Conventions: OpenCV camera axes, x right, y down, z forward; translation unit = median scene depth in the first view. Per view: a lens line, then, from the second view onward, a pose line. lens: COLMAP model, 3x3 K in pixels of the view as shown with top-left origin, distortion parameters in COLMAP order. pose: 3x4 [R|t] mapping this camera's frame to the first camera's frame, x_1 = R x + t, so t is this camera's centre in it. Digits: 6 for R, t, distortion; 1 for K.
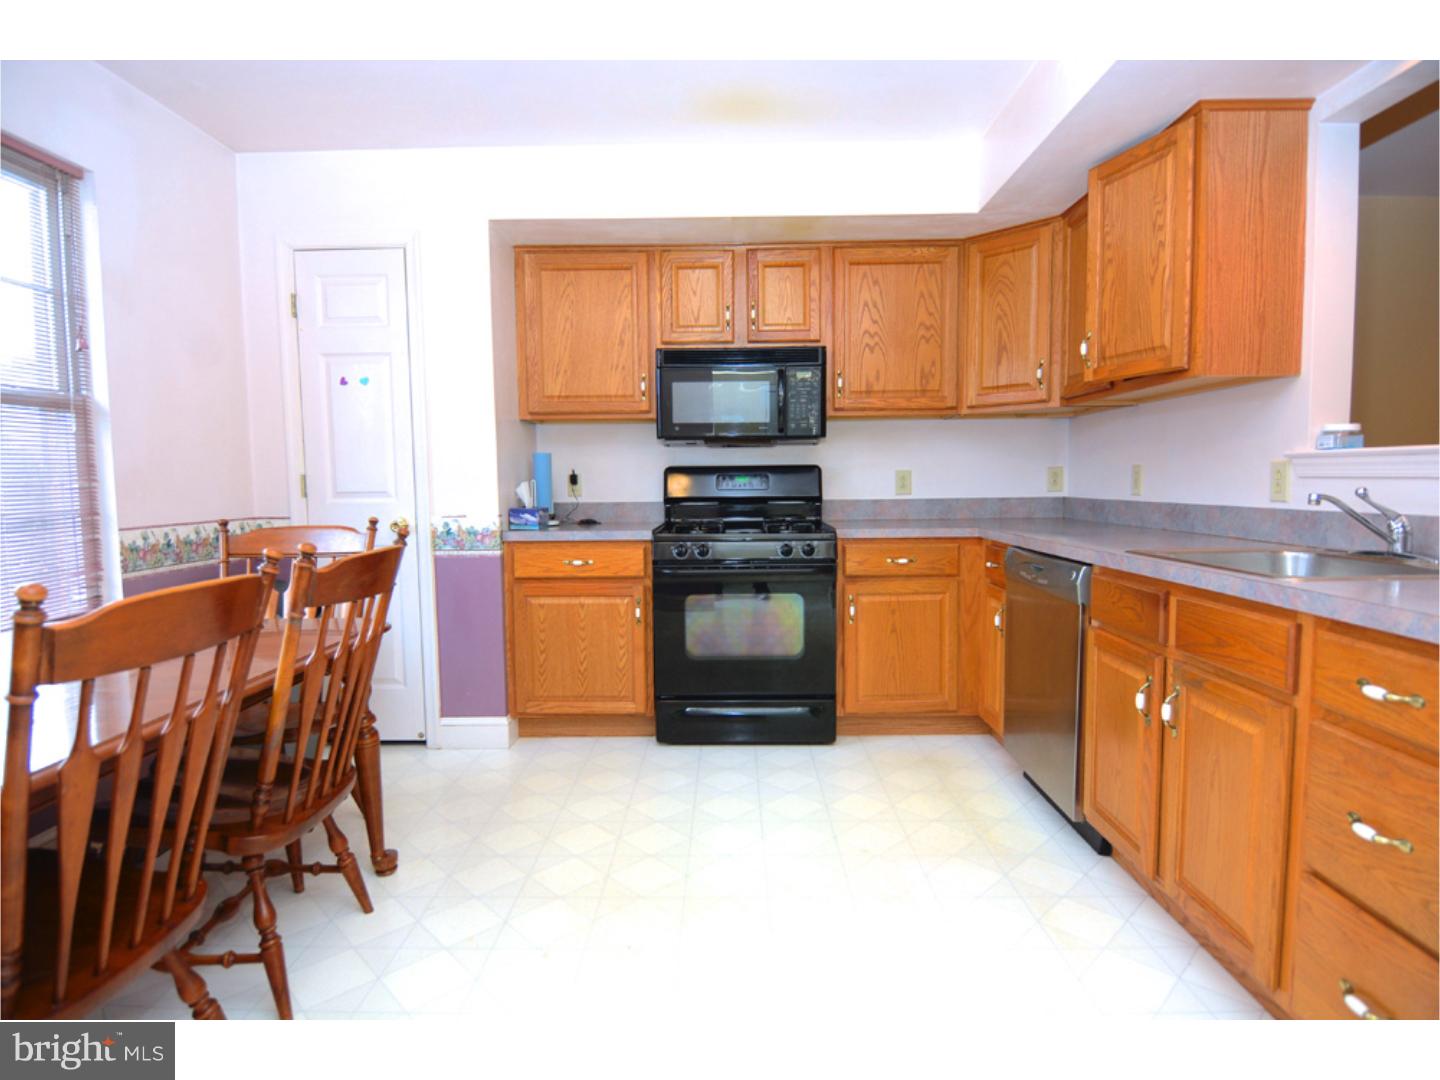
lens RADIAL K [[780.7, 0, 720.0], [0, 780.7, 540.0], [0, 0, 1]] dist [0.025565, -0.030737]
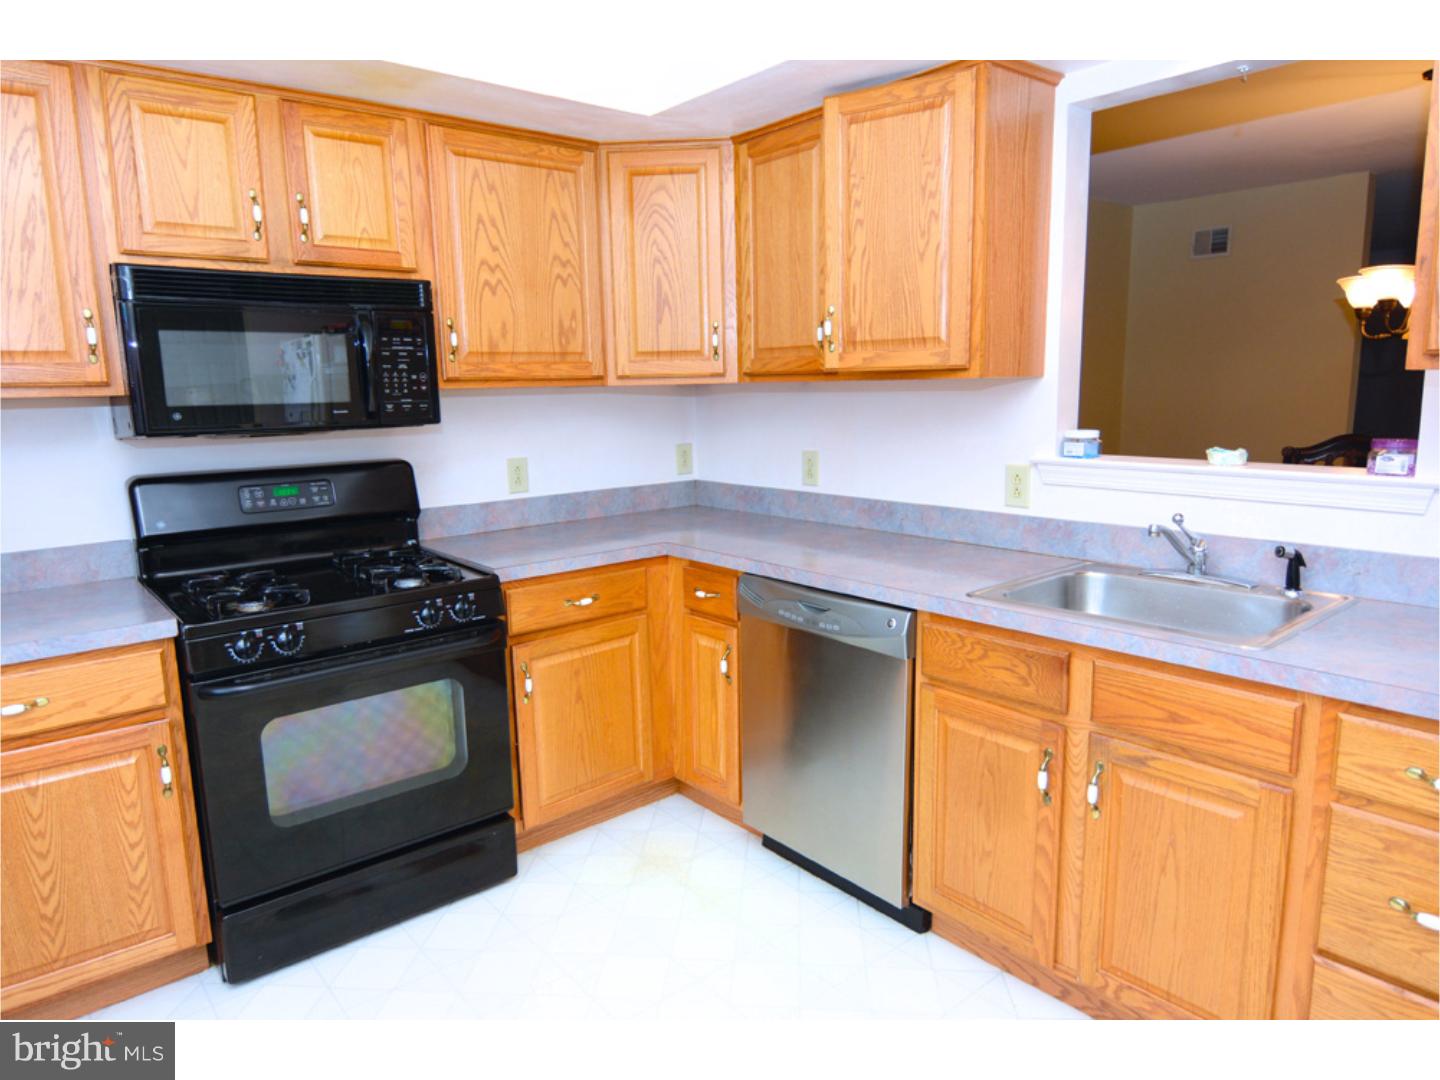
lens RADIAL K [[924.1, 0, 720.0], [0, 924.1, 540.0], [0, 0, 1]] dist [0.019585, -0.027329]
pose [[0.751753, -0.116357, 0.649099, -0.210264], [0.061488, 0.992390, 0.106684, -0.108790], [-0.656572, -0.040288, 0.753186, 0.279380]]
